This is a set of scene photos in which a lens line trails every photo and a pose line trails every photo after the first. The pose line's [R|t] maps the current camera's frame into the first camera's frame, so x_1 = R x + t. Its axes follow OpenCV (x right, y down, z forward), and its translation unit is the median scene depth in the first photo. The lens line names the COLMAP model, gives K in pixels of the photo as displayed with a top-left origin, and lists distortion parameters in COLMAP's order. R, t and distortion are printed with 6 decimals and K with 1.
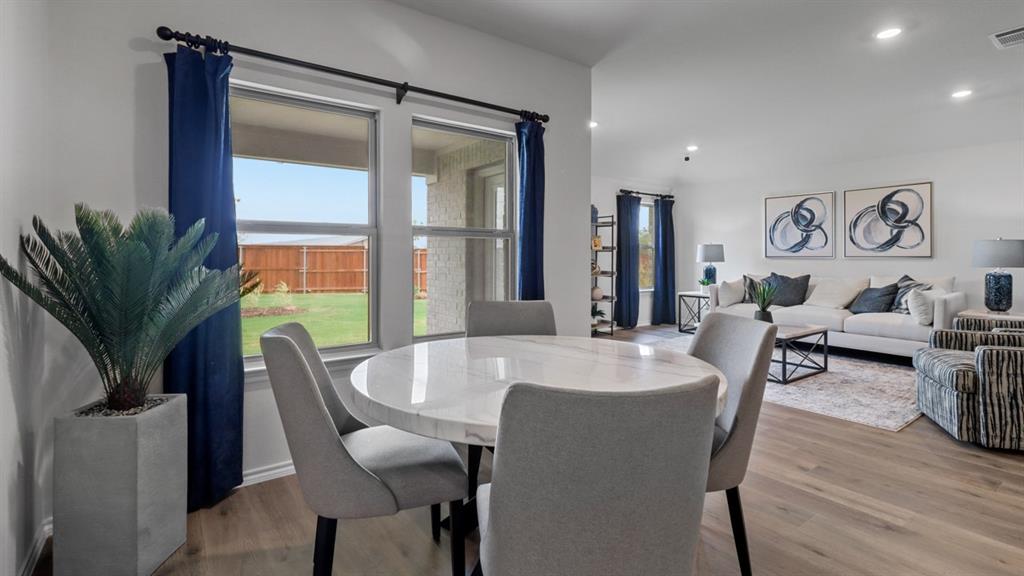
lens RADIAL K [[471.4, 0, 507.8], [0, 471.4, 262.4], [0, 0, 1]] dist [0.001485, -0.000266]
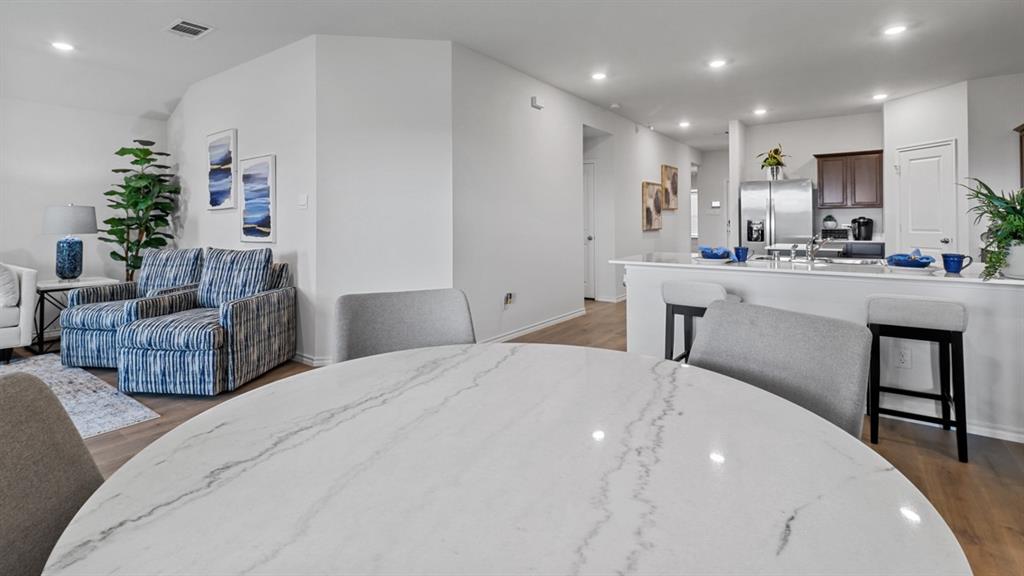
lens RADIAL K [[486.3, 0, 510.2], [0, 486.3, 204.9], [0, 0, 1]] dist [0.001327, 0.000199]
pose [[-0.292469, 0.034218, 0.955663, -0.149724], [0.007852, 0.999412, -0.033382, -0.006683], [-0.956243, -0.002259, -0.292565, 0.331218]]
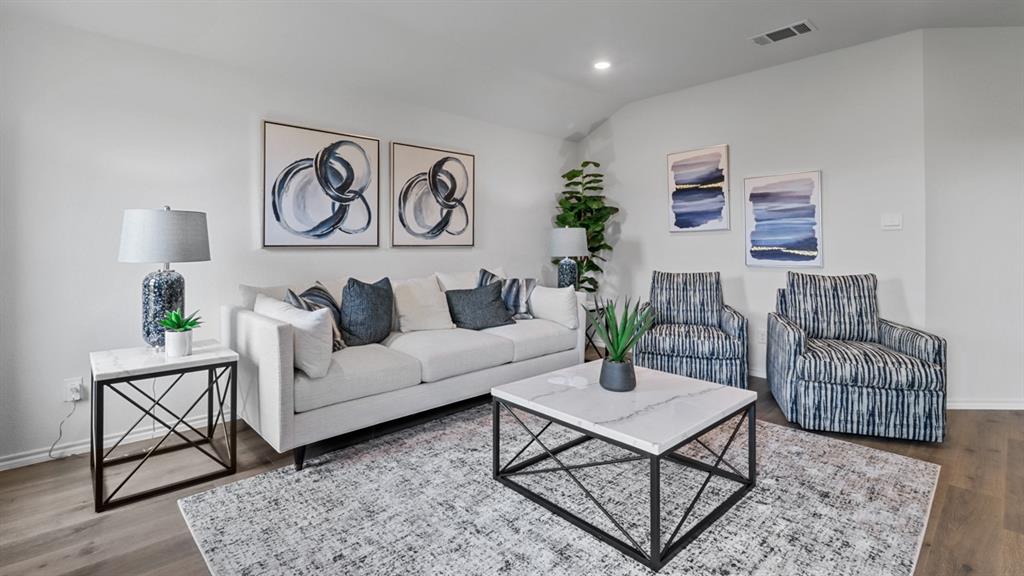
lens RADIAL K [[471.4, 0, 506.8], [0, 471.4, 242.2], [0, 0, 1]] dist [0.001090, 0.000093]
pose [[-0.122385, 0.001921, 0.992481, 0.066965], [0.010752, 0.999942, -0.000610, -0.015523], [-0.992424, 0.010597, -0.122399, 0.969508]]
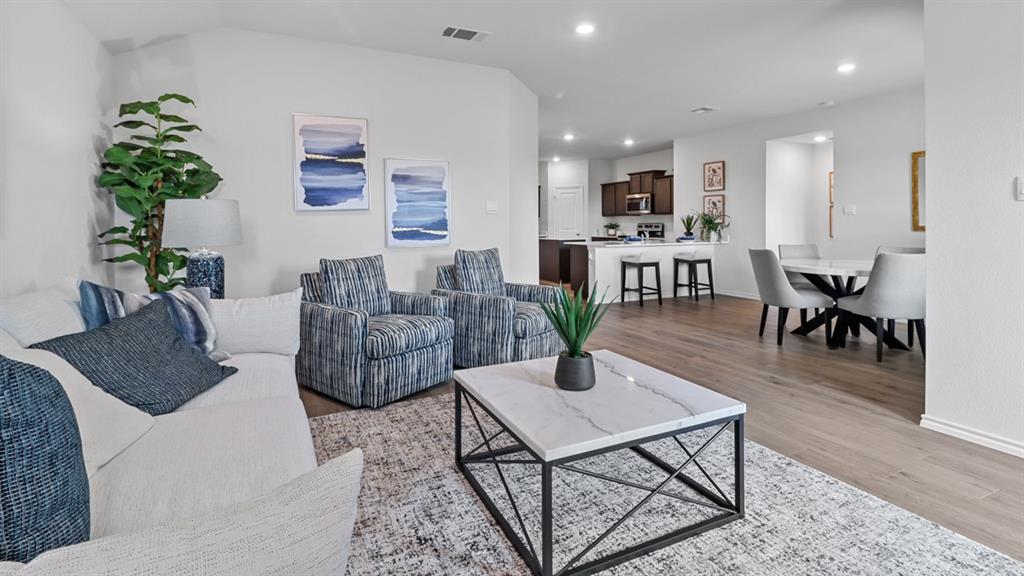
lens RADIAL K [[468.2, 0, 512.9], [0, 468.2, 218.0], [0, 0, 1]] dist [-0.000896, -0.000250]
pose [[-0.983937, 0.019556, 0.177441, 0.429593], [0.015997, 0.999642, -0.021469, -0.001960], [-0.177797, -0.018286, -0.983897, 1.171507]]
